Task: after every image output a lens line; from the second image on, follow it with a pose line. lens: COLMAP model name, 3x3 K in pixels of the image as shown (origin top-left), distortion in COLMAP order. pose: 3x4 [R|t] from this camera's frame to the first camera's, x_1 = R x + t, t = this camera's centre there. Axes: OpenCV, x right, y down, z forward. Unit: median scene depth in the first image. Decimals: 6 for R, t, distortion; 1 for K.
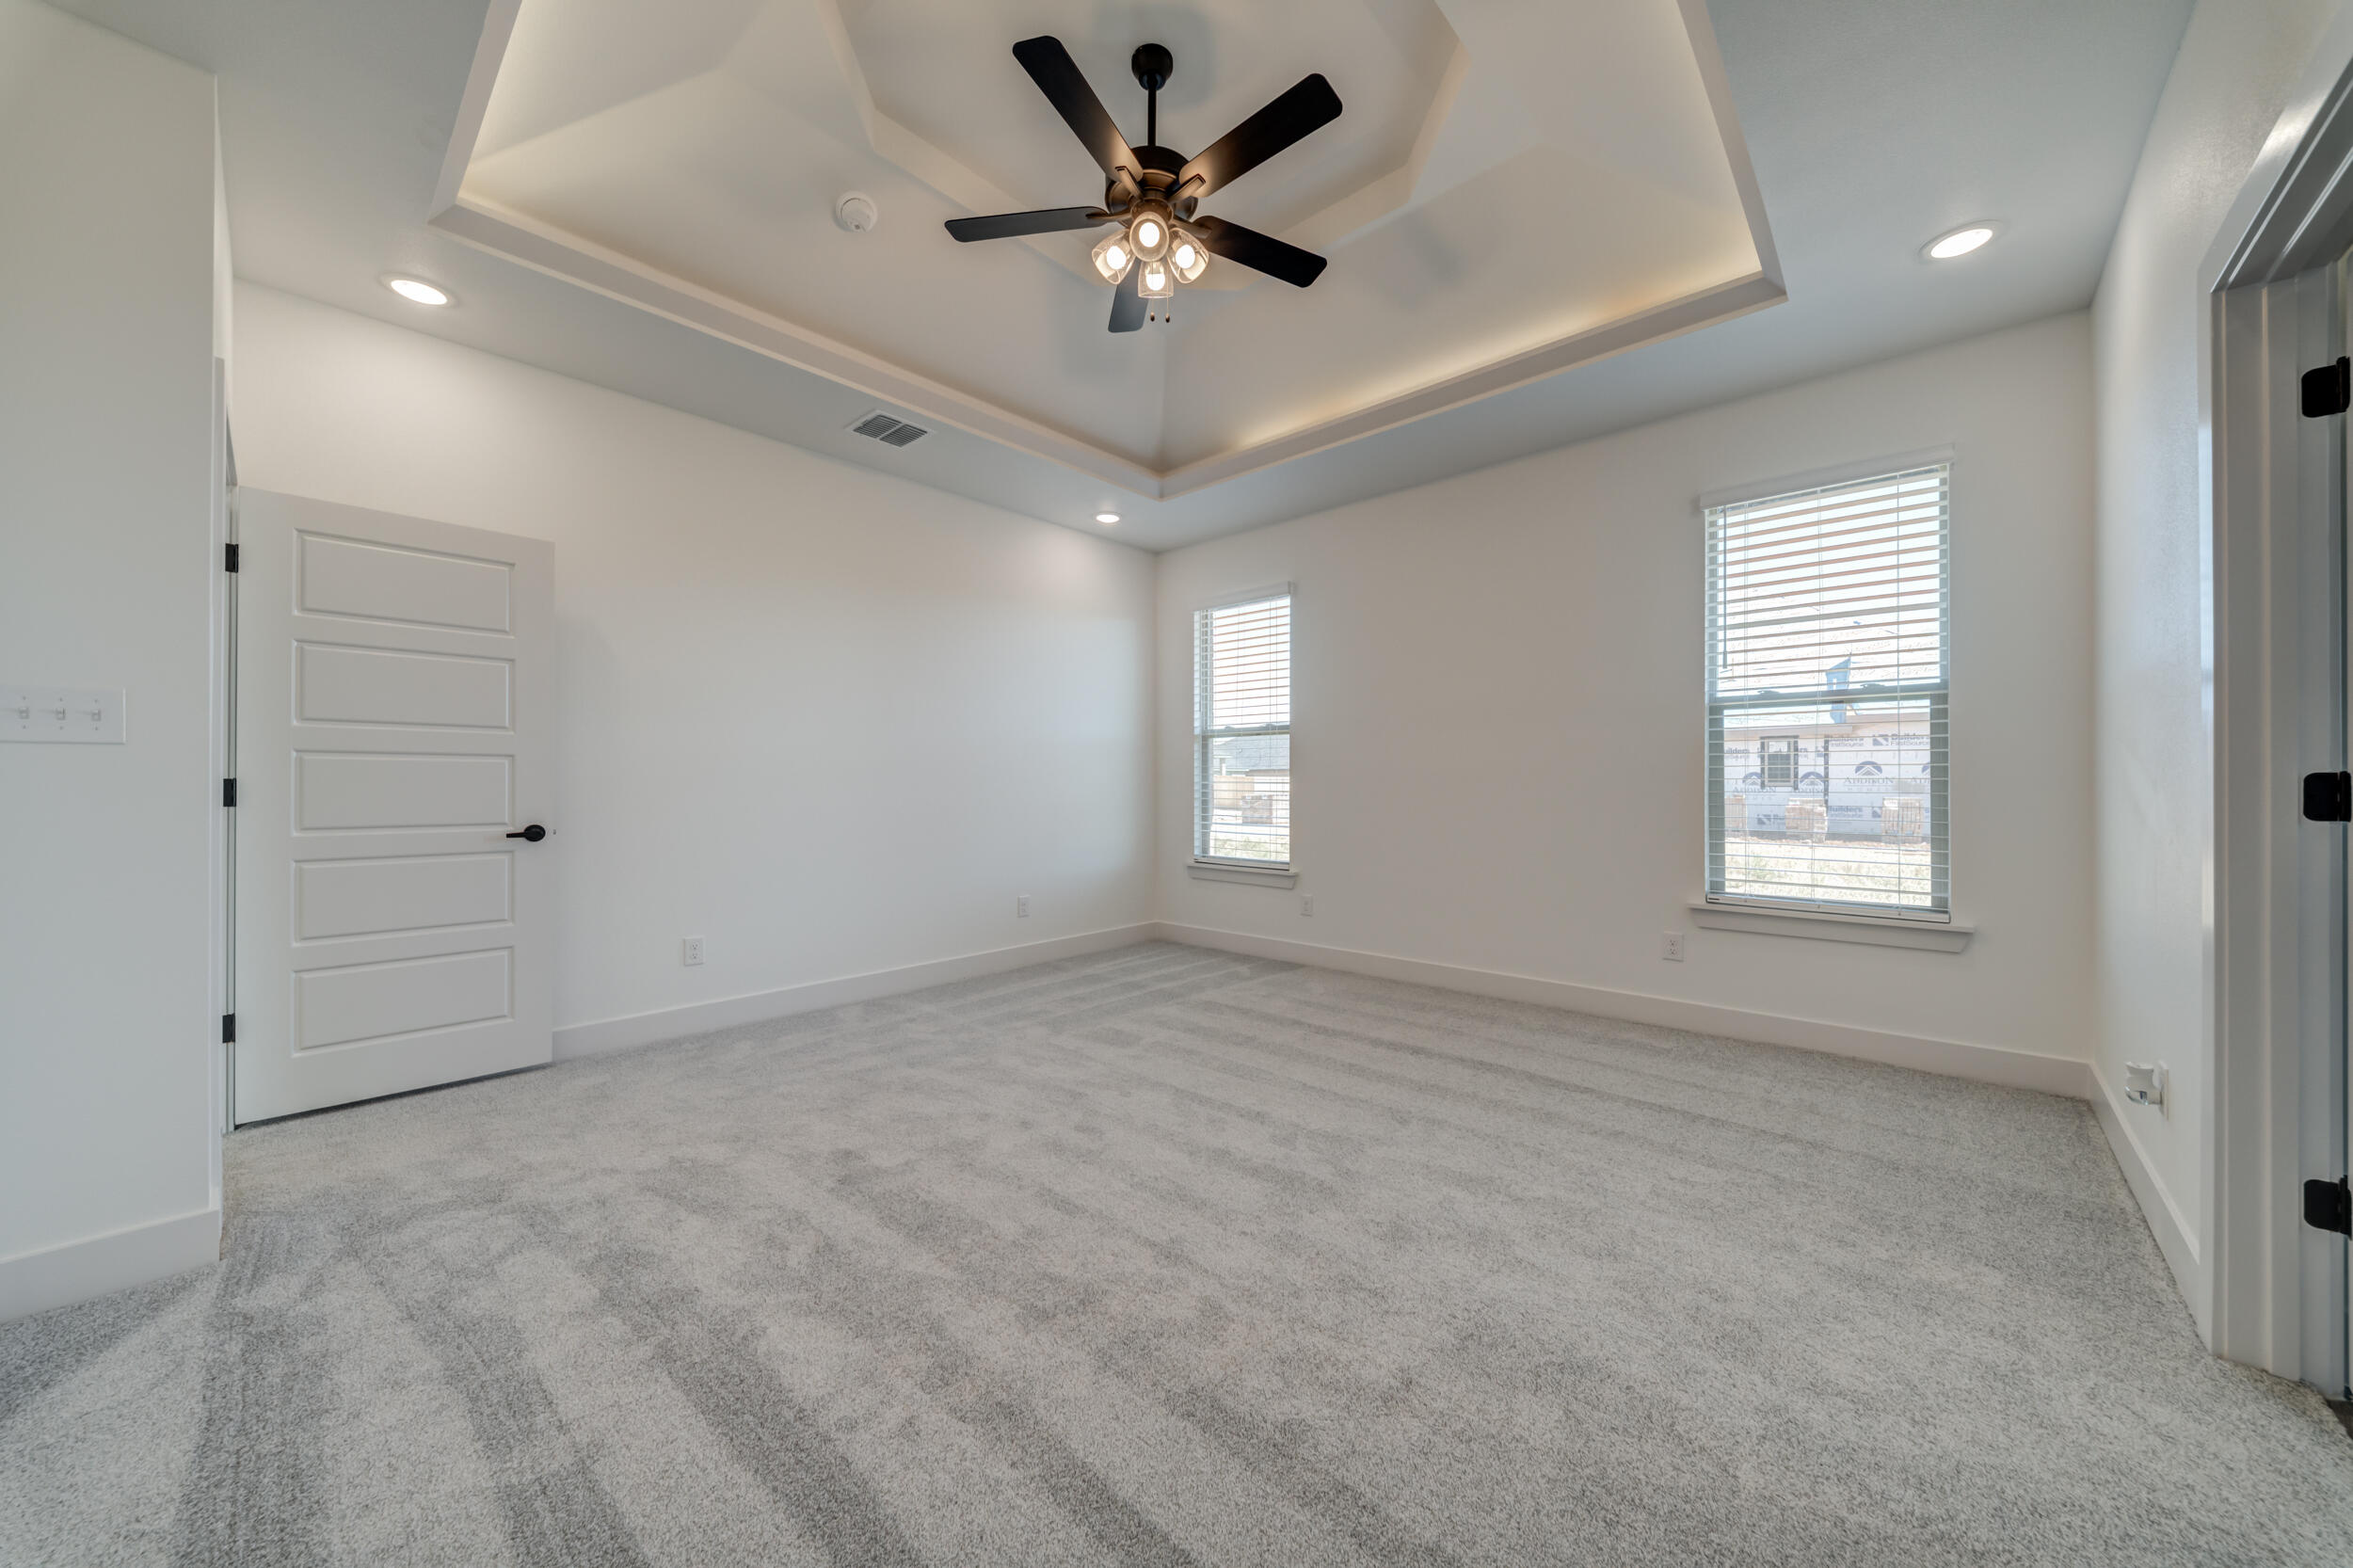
lens RADIAL K [[824.9, 0, 1168.0], [0, 824.9, 797.3], [0, 0, 1]] dist [0.012751, -0.006772]
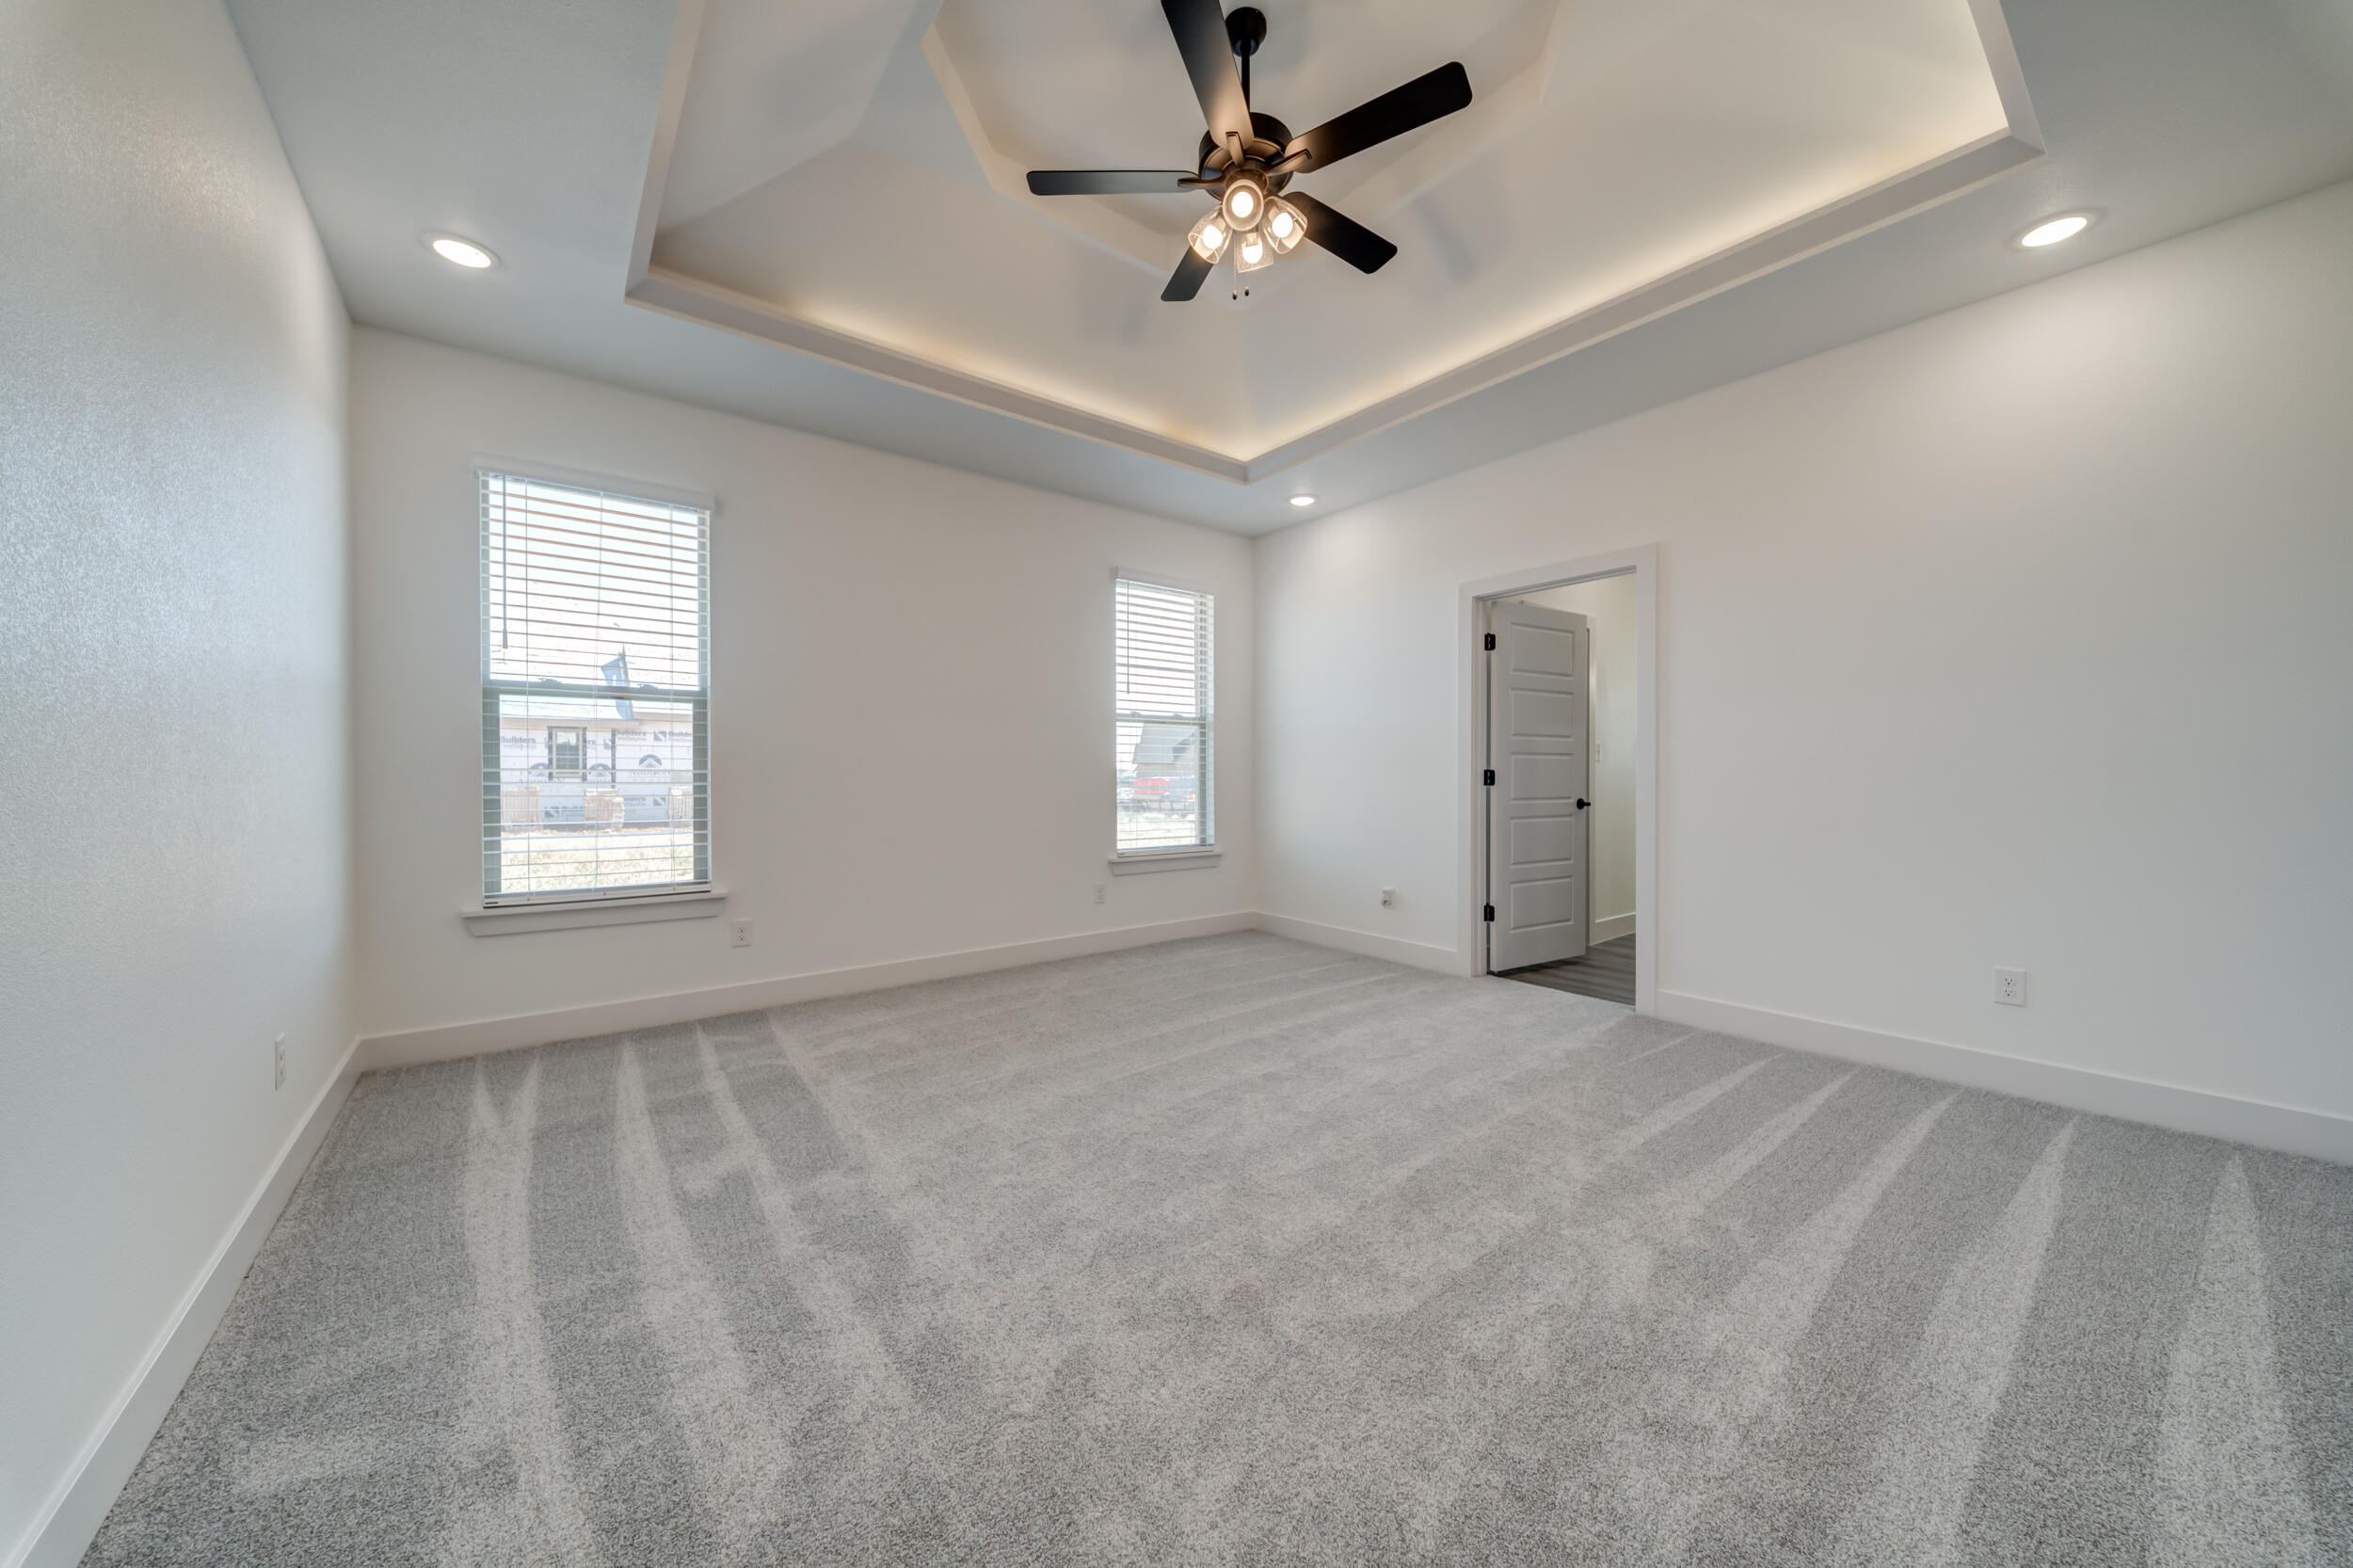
lens RADIAL K [[825.7, 0, 1175.7], [0, 825.7, 793.6], [0, 0, 1]] dist [0.032932, -0.006611]
pose [[0.163142, -0.020916, 0.986381, -0.138786], [0.015894, 0.999701, 0.018570, -0.001236], [-0.986475, 0.012648, 0.163426, 0.127960]]
